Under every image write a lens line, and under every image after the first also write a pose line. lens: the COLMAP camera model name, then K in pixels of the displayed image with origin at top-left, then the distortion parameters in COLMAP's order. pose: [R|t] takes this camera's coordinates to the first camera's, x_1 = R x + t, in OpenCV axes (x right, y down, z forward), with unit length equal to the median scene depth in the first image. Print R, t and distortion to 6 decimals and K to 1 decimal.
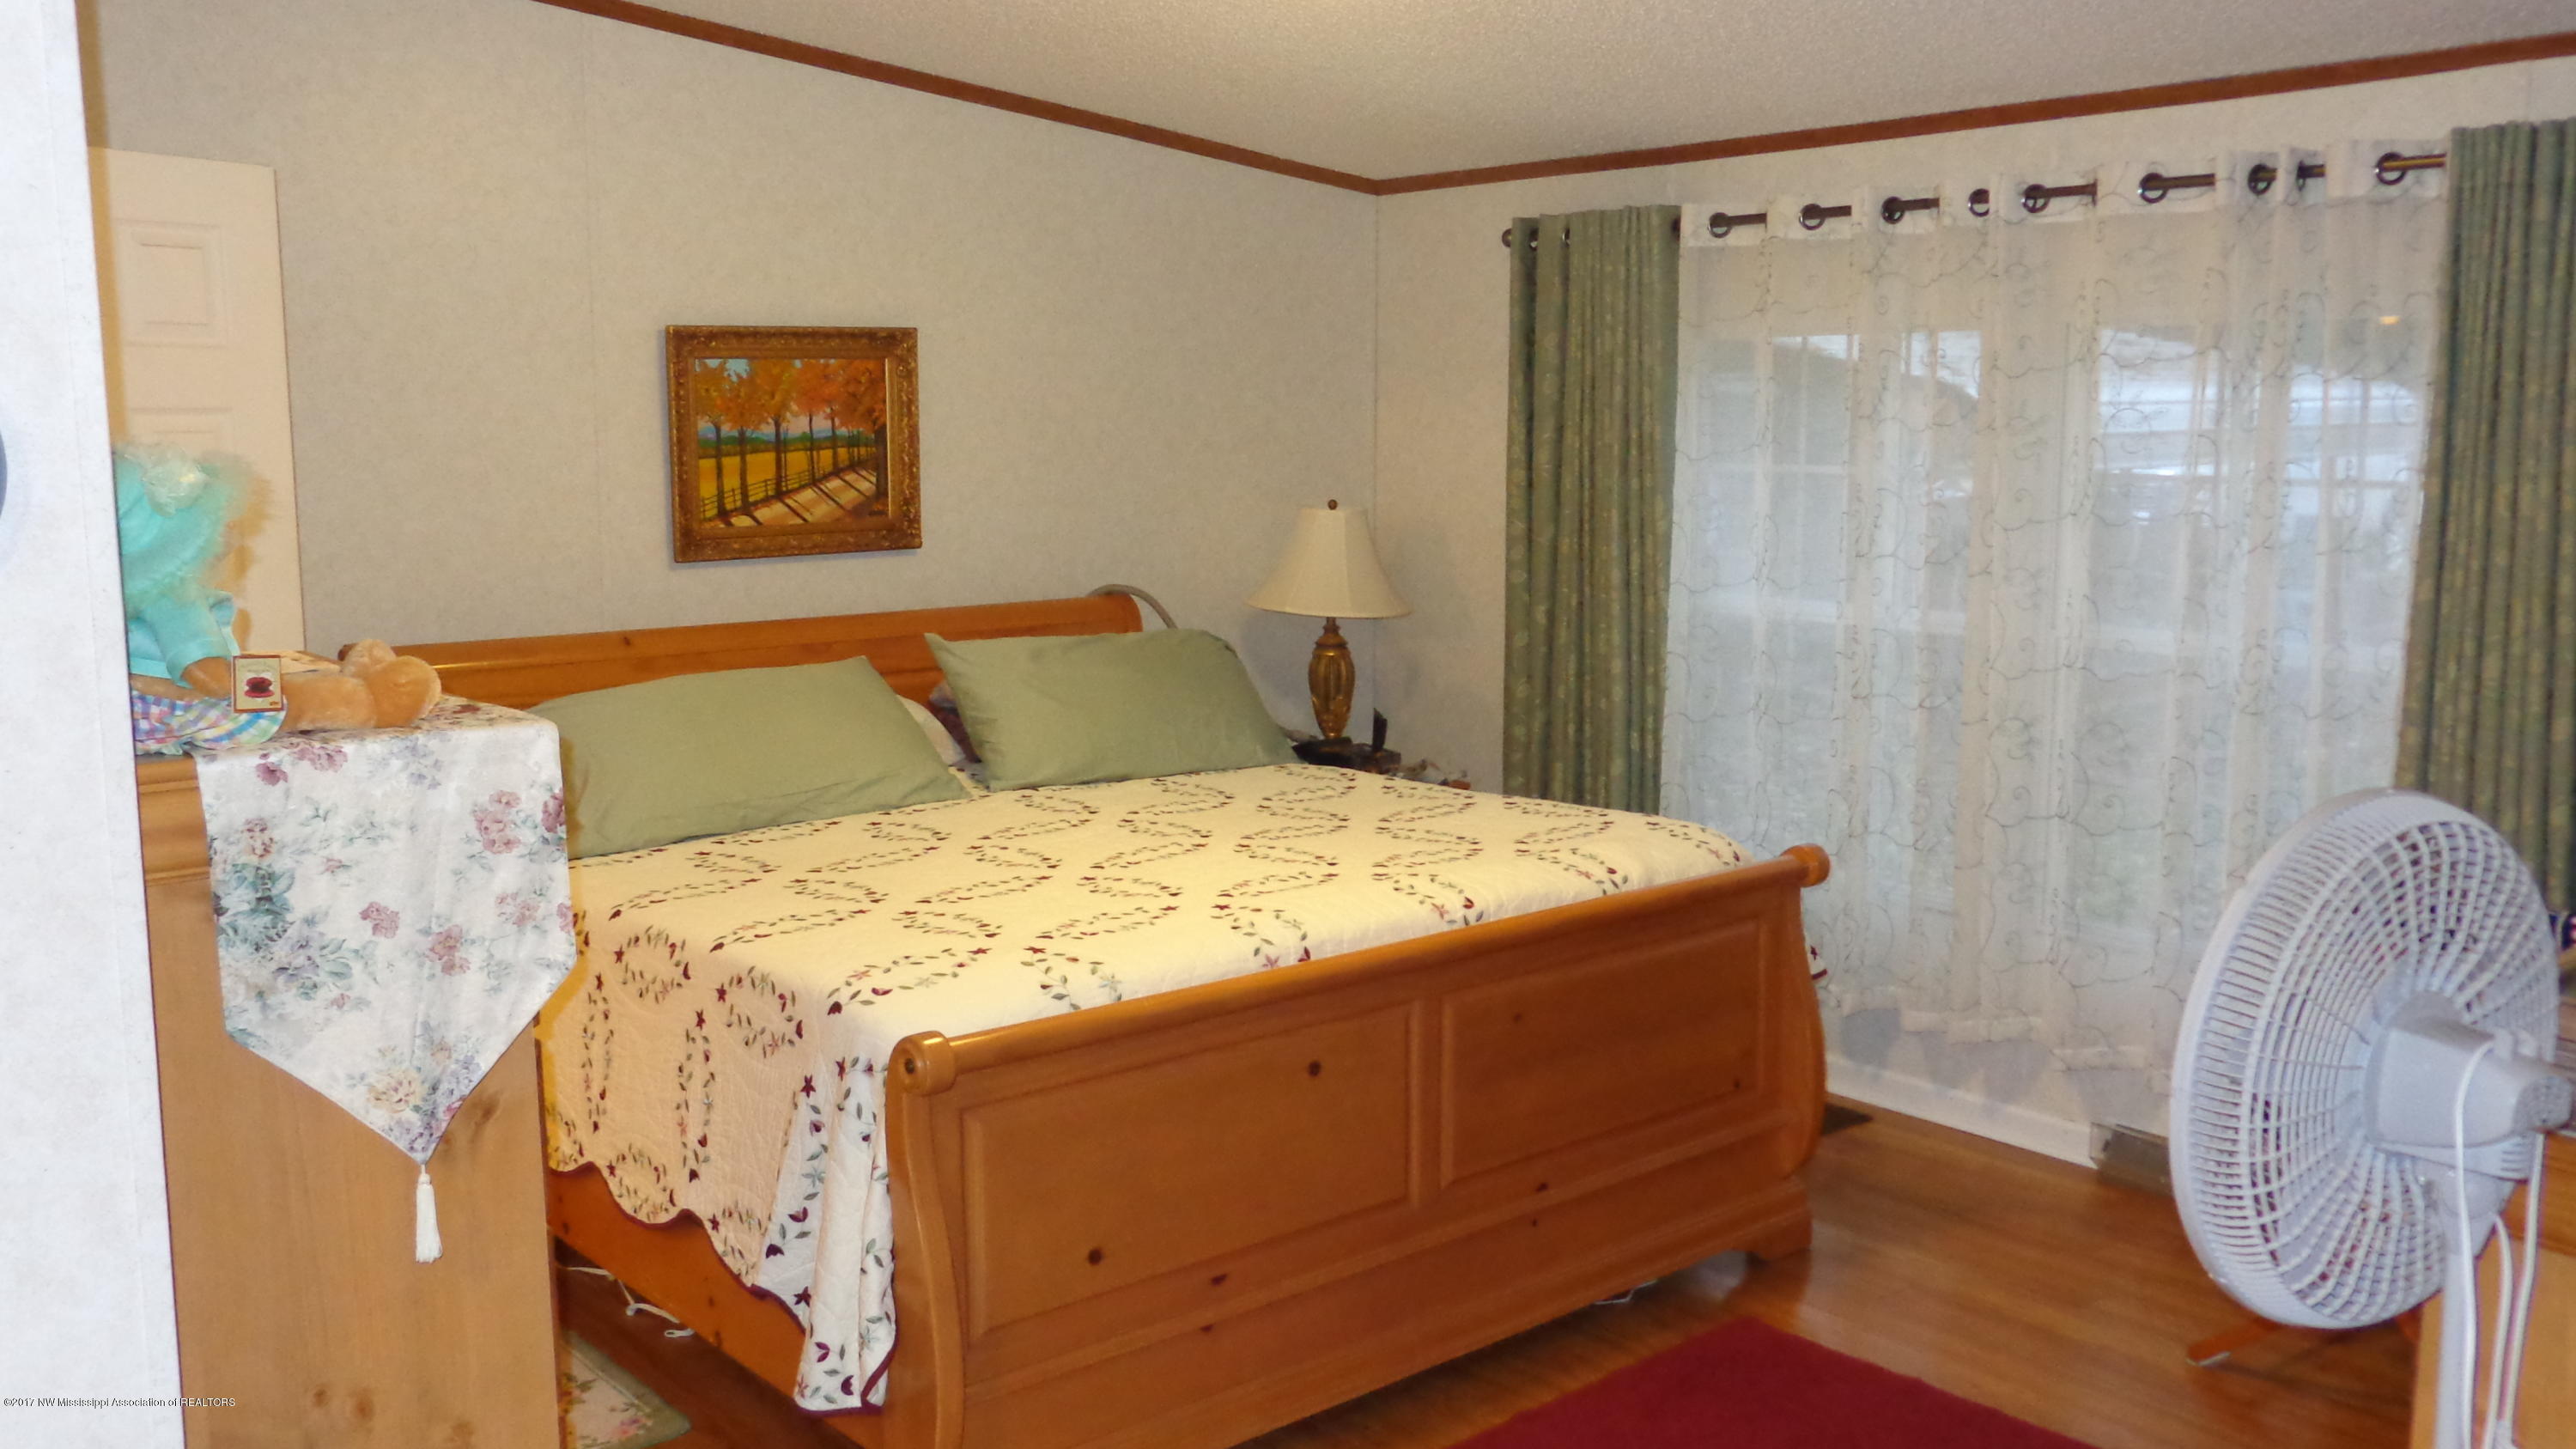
lens RADIAL K [[2184.8, 0, 1288.0], [0, 2184.8, 724.5], [0, 0, 1]] dist [-0.008557, 0.008374]
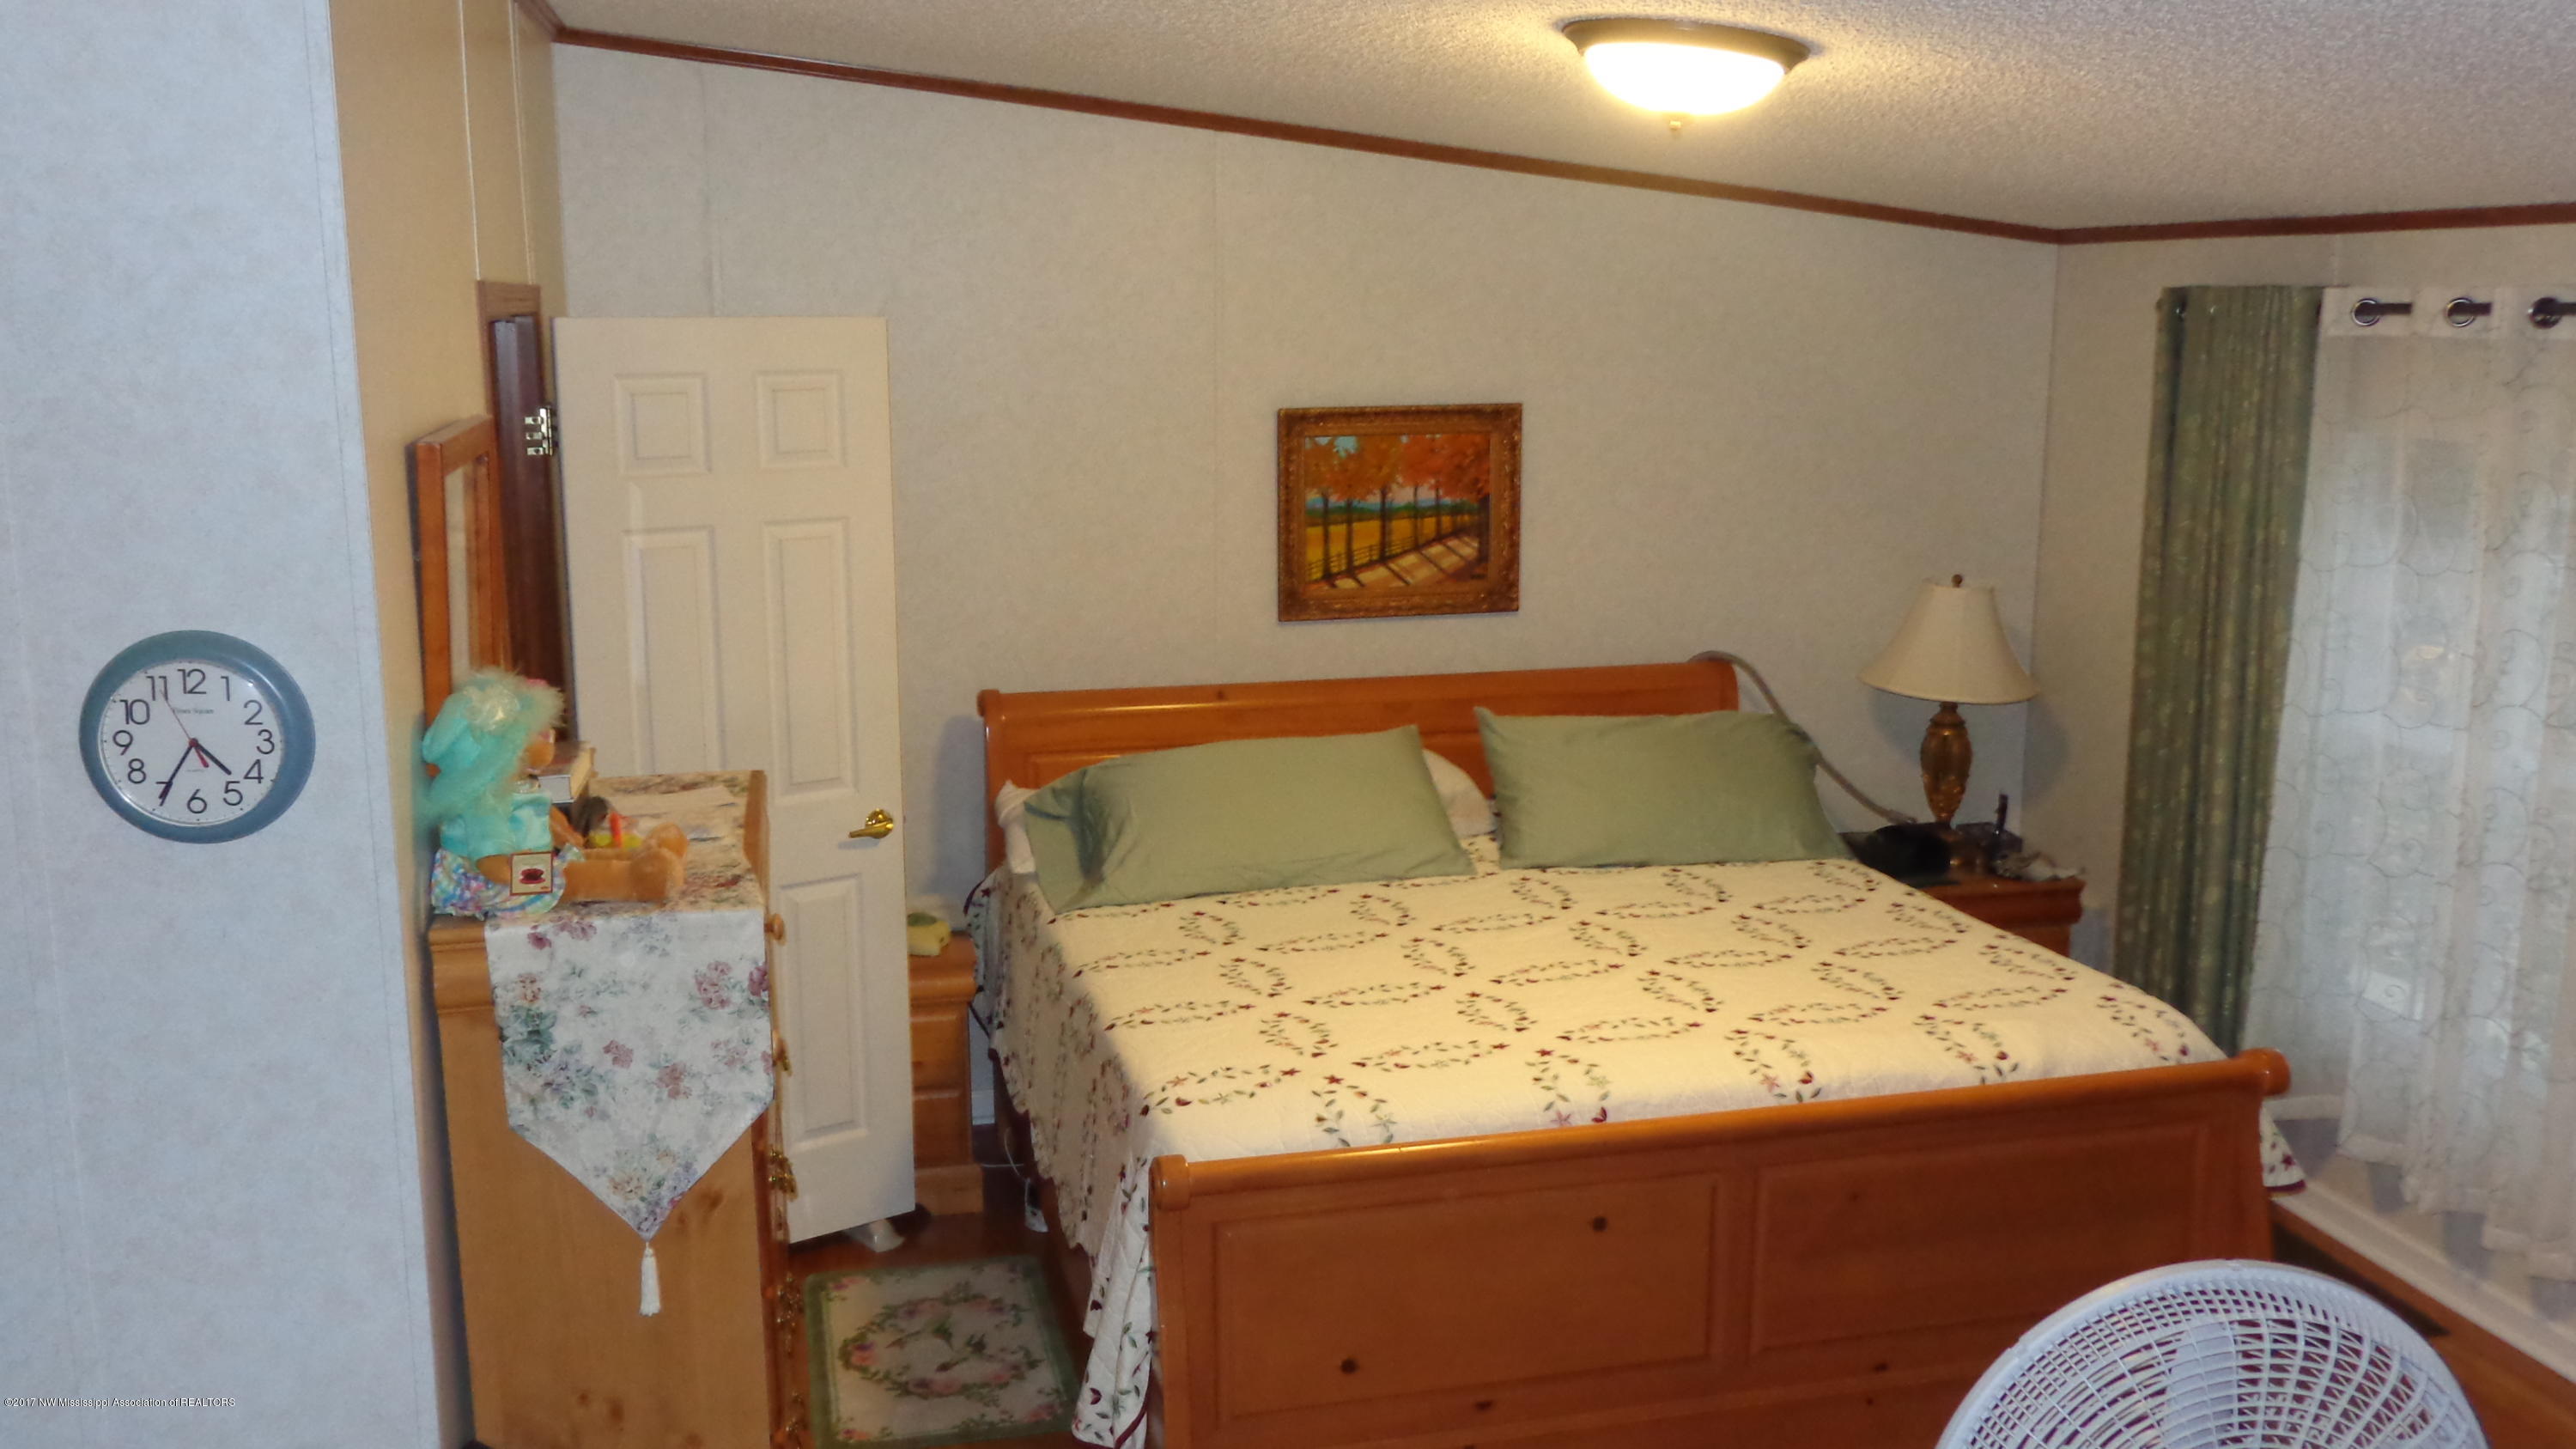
lens RADIAL K [[2184.8, 0, 1288.0], [0, 2184.8, 724.5], [0, 0, 1]] dist [-0.008557, 0.008374]
pose [[0.897390, 0.084415, -0.433089, 0.217350], [-0.064244, 0.996066, 0.061030, -0.093981], [0.436537, -0.026944, 0.899283, 0.004190]]
